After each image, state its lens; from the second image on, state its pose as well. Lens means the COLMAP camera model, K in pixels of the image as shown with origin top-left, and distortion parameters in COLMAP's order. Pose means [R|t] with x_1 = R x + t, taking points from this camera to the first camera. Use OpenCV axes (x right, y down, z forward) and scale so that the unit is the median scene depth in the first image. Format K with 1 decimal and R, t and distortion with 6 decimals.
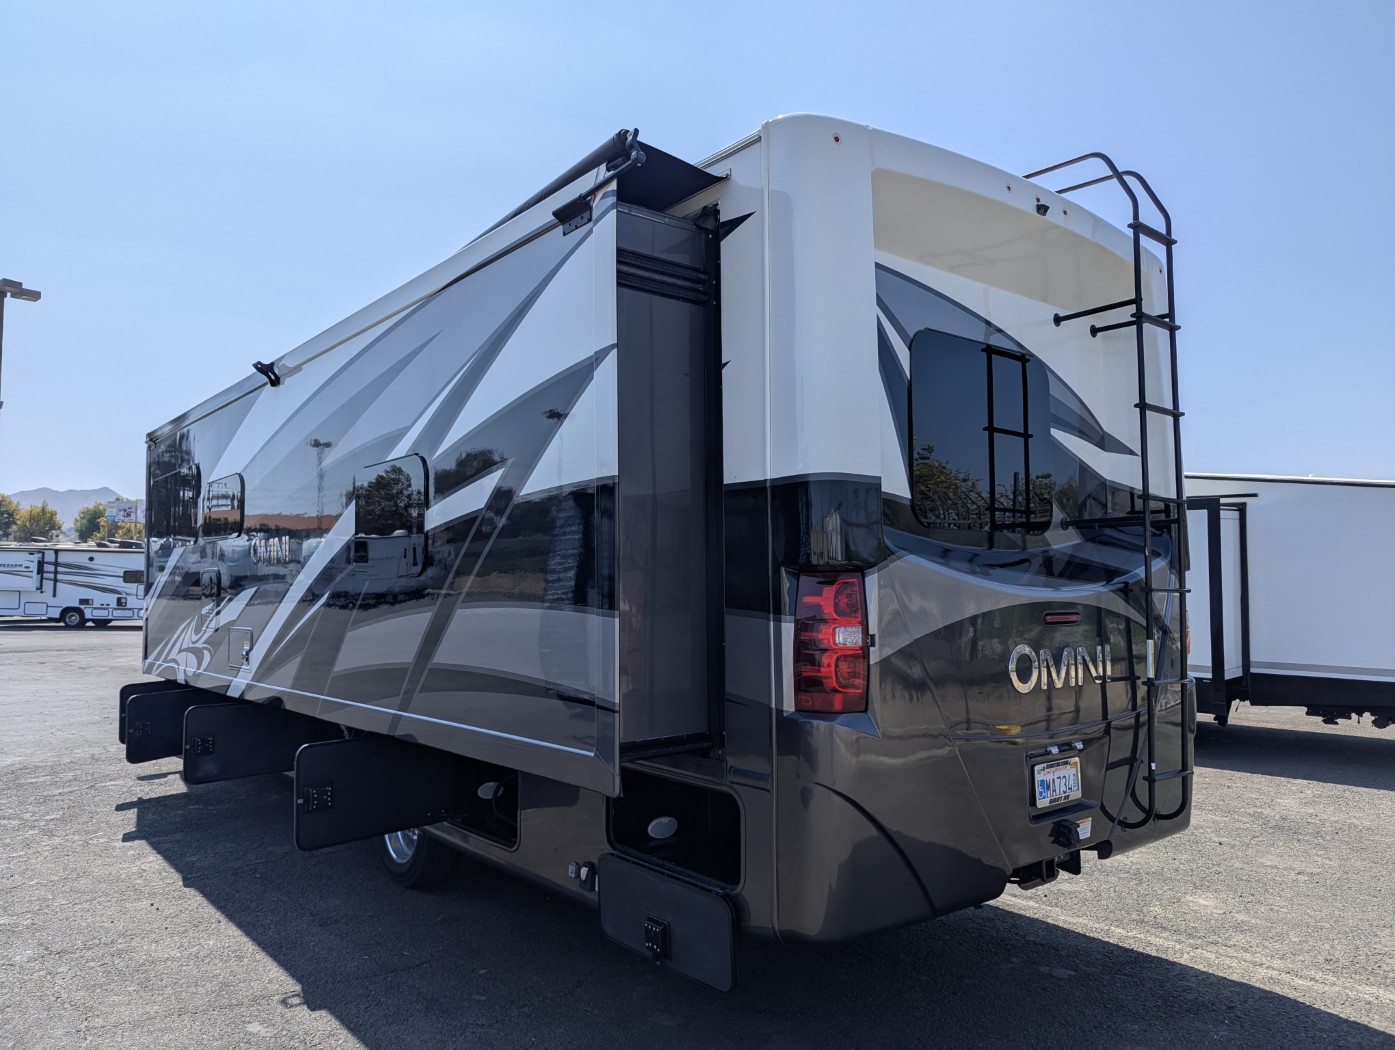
lens RADIAL K [[997.8, 0, 693.1], [0, 997.8, 520.6], [0, 0, 1]] dist [0.011848, 0.001834]
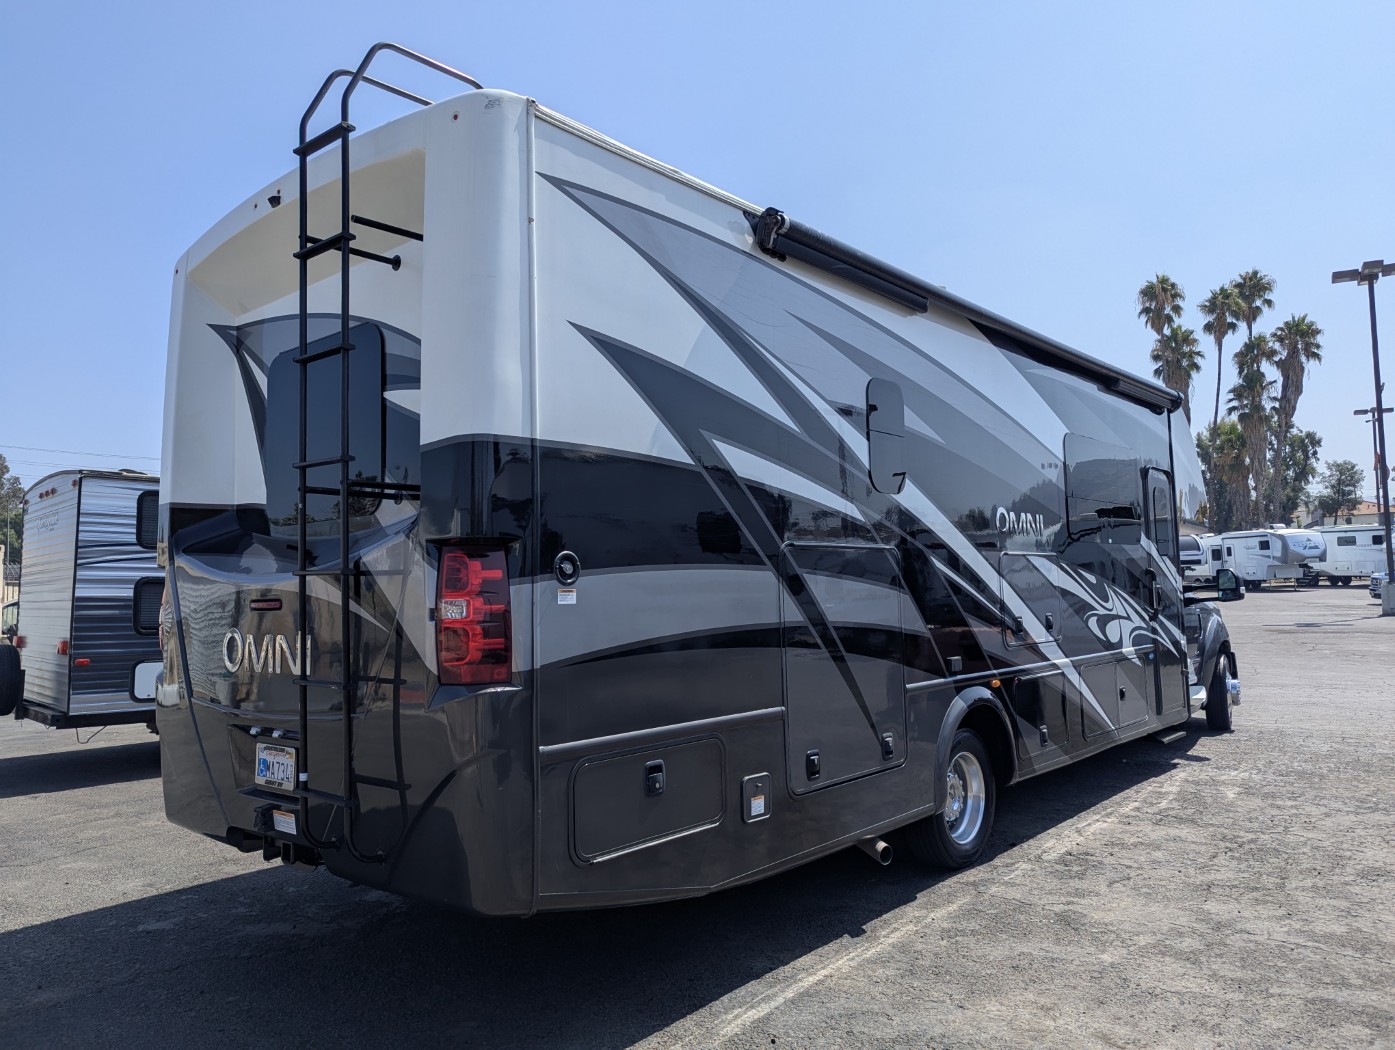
lens RADIAL K [[997.8, 0, 697.4], [0, 997.8, 528.7], [0, 0, 1]] dist [0.011848, 0.001834]
pose [[0.181059, -0.061102, -0.981572, 1.443224], [0.086559, 0.995185, -0.045983, 0.105789], [0.979656, -0.076638, 0.185476, 1.244980]]
